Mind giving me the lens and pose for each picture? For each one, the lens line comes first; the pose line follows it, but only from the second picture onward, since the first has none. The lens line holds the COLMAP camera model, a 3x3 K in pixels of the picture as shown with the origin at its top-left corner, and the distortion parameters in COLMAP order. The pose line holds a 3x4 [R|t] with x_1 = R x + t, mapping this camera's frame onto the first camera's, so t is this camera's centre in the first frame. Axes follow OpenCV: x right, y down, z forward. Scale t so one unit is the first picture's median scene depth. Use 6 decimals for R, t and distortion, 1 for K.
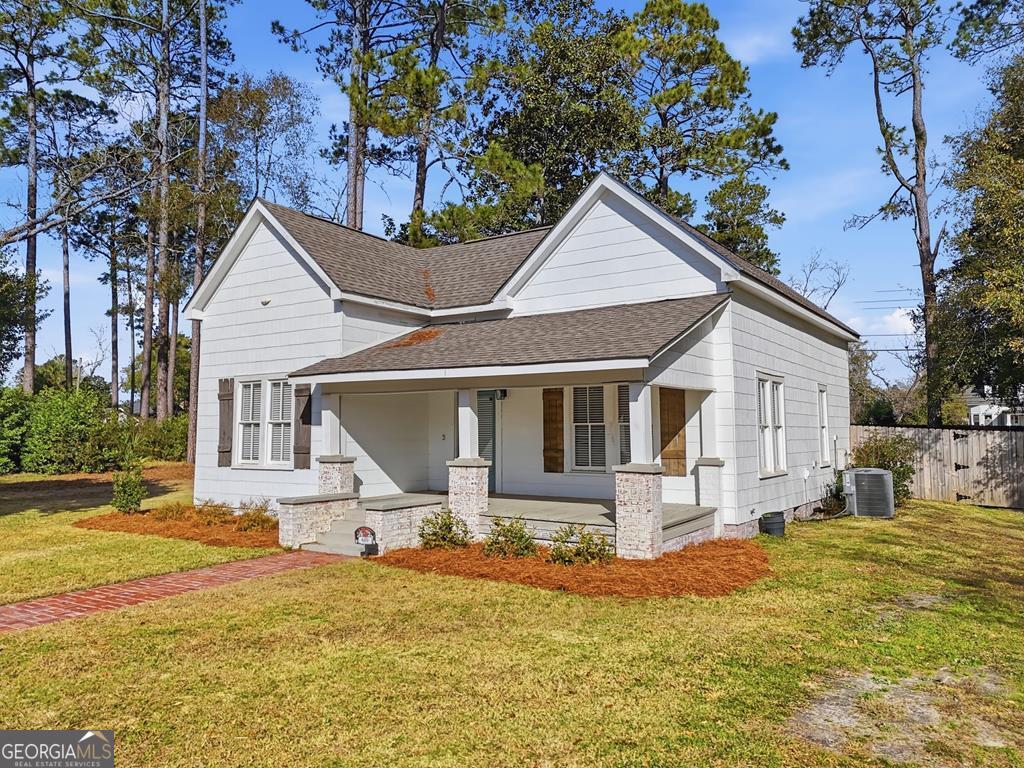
lens RADIAL K [[746.9, 0, 517.1], [0, 746.9, 379.4], [0, 0, 1]] dist [0.084061, -0.077948]
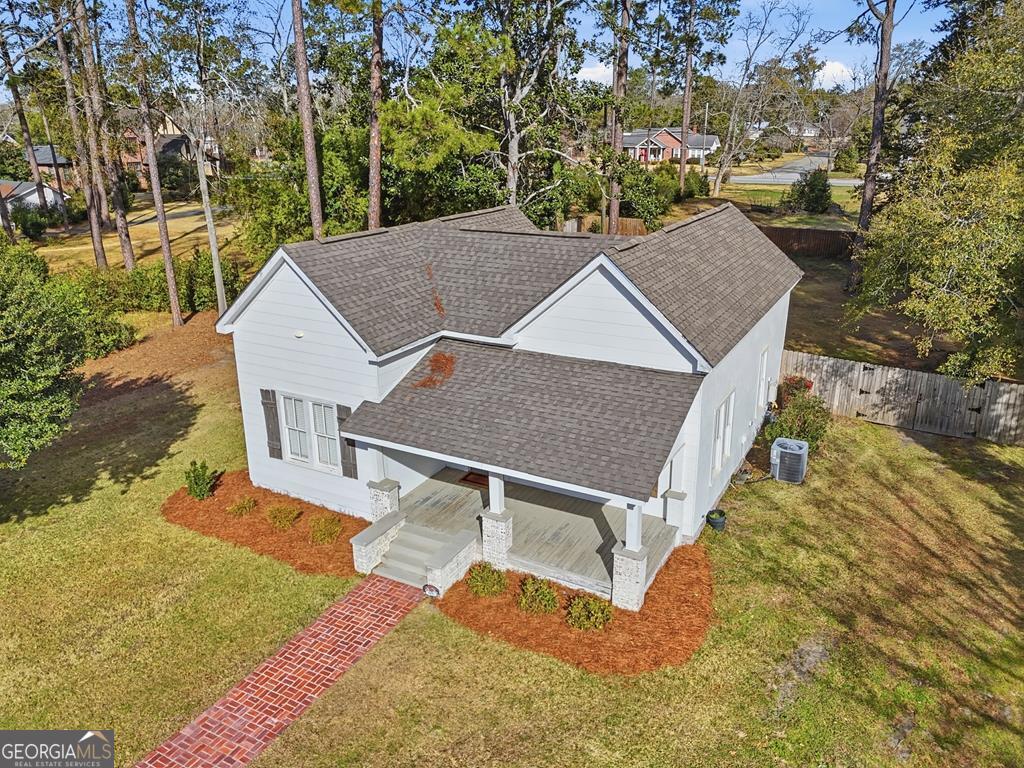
lens RADIAL K [[746.9, 0, 517.1], [0, 746.9, 379.4], [0, 0, 1]] dist [0.084061, -0.077948]
pose [[0.995987, -0.034006, 0.082789, -0.104558], [-0.001016, 0.920653, 0.390381, -0.493950], [-0.089495, -0.388898, 0.916923, -0.092156]]
